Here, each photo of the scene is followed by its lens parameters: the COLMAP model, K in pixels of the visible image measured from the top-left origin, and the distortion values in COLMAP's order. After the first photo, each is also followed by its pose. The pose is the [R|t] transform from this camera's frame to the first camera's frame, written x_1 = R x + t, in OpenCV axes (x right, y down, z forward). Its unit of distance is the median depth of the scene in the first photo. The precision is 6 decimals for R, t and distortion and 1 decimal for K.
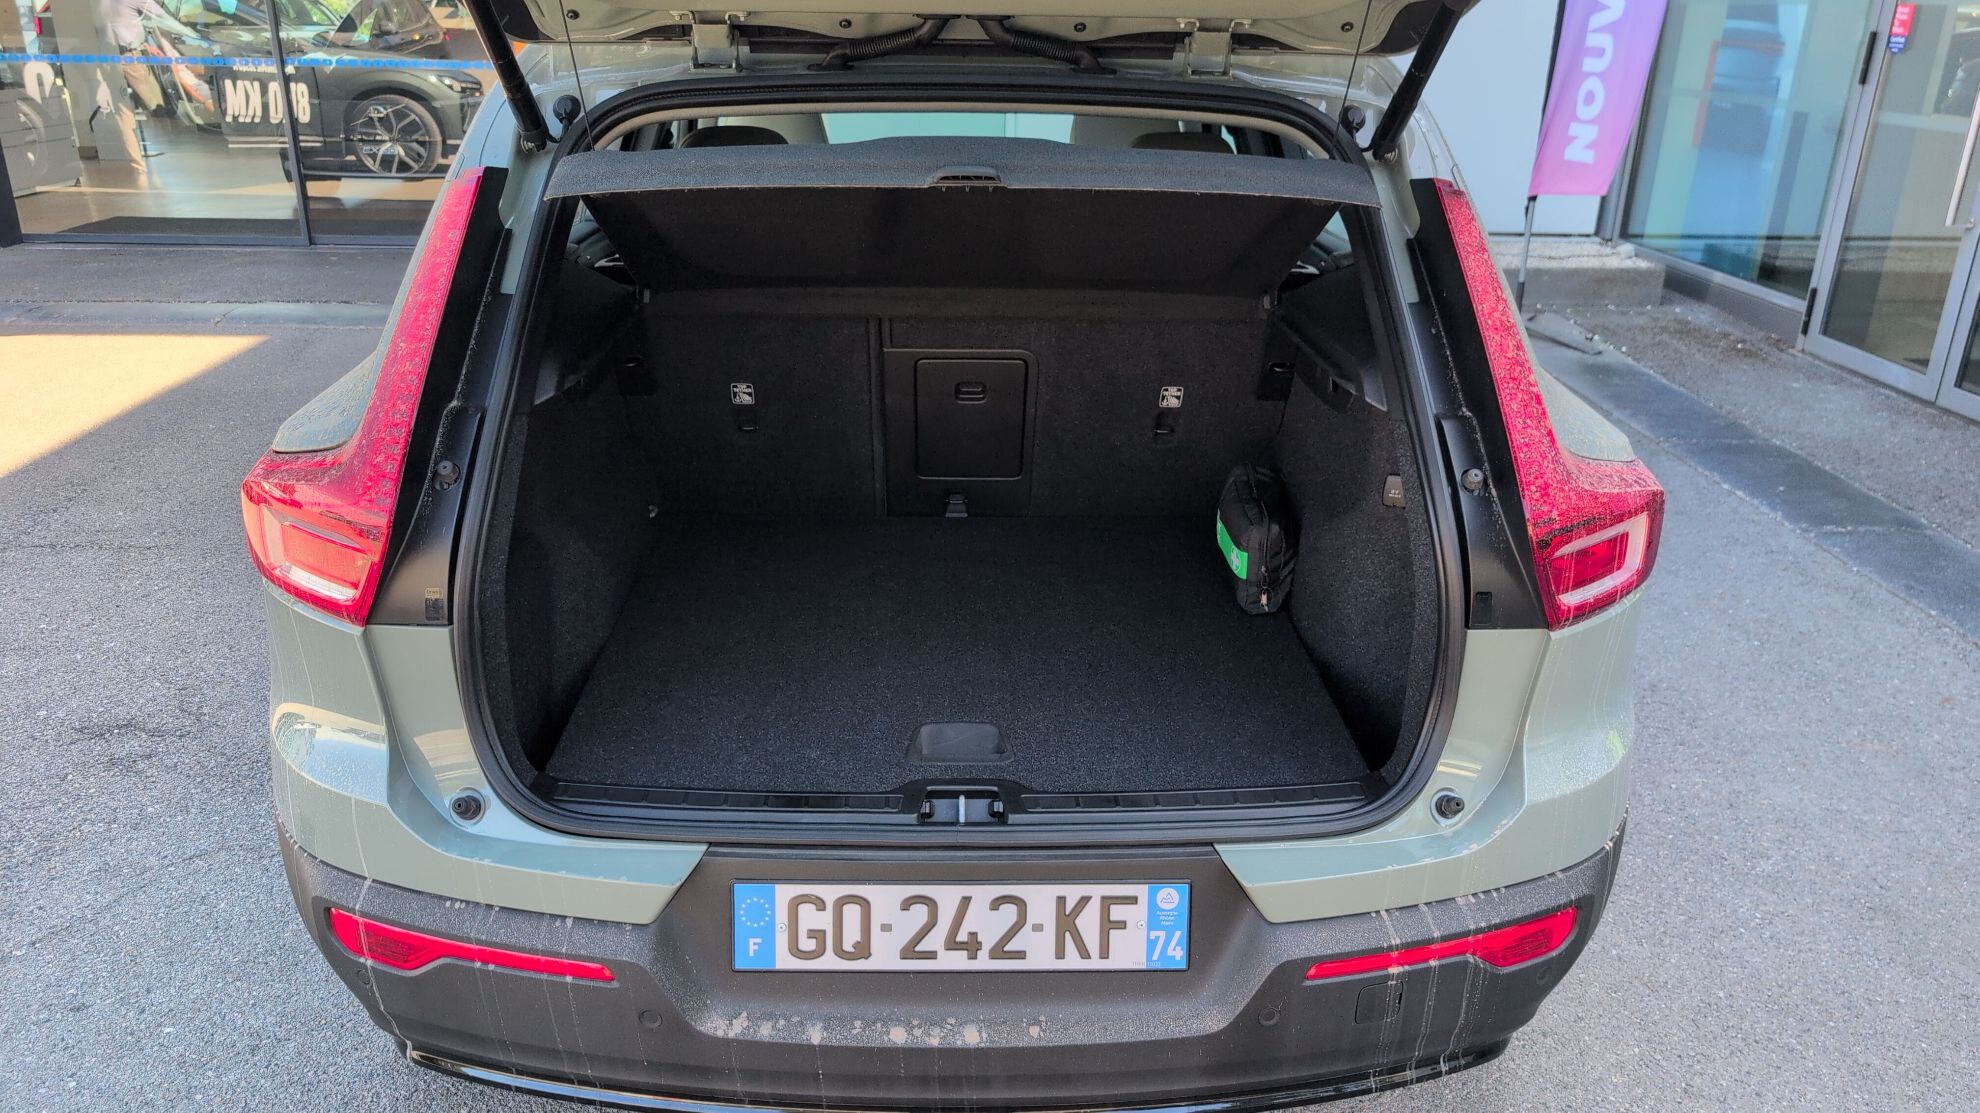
lens RADIAL K [[1471.3, 0, 960.8], [0, 1471.3, 541.9], [0, 0, 1]] dist [0.001969, -0.004630]
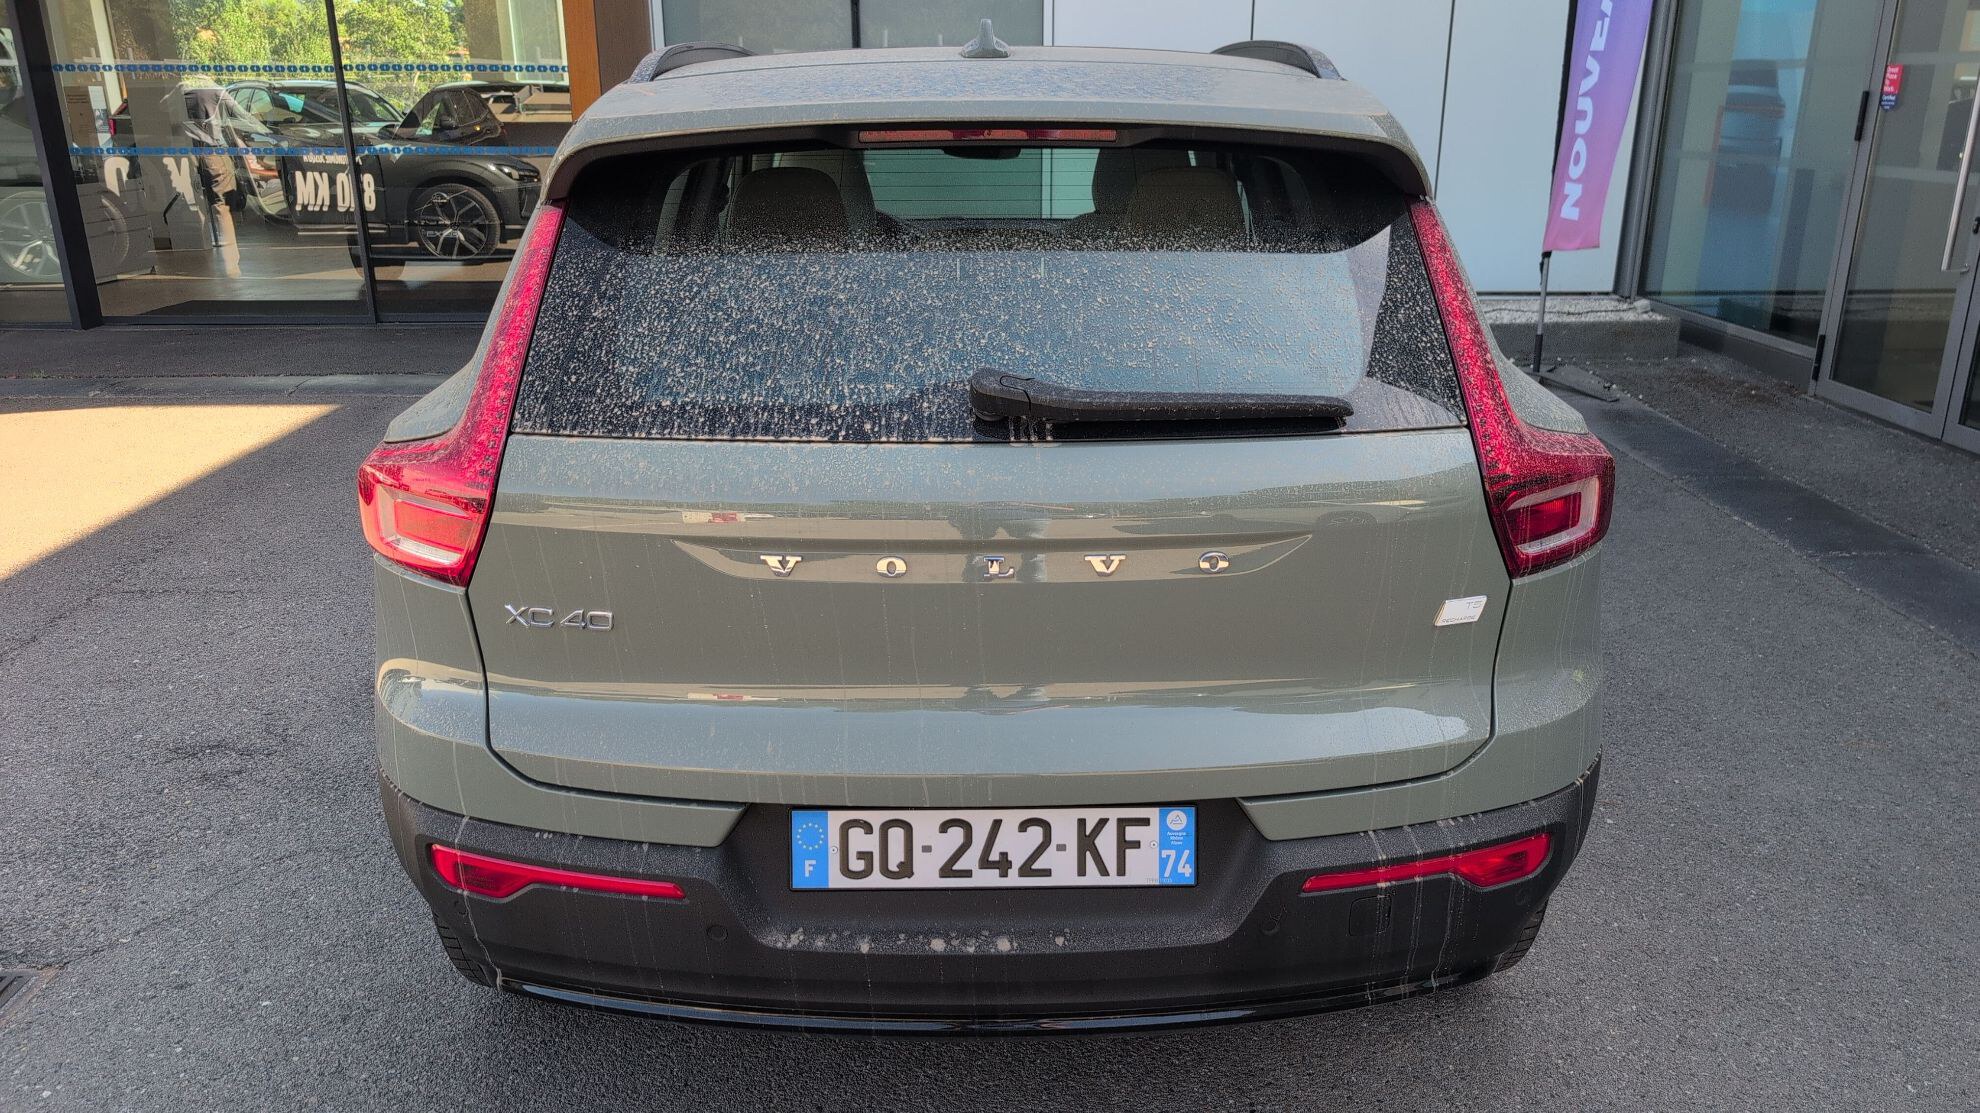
lens RADIAL K [[1514.4, 0, 990.0], [0, 1514.4, 556.5], [0, 0, 1]] dist [0.002326, -0.003463]
pose [[0.999809, -0.013456, -0.014180, 0.016839], [0.012530, 0.997907, -0.063436, 0.110519], [0.015004, 0.063246, 0.997885, -0.162807]]
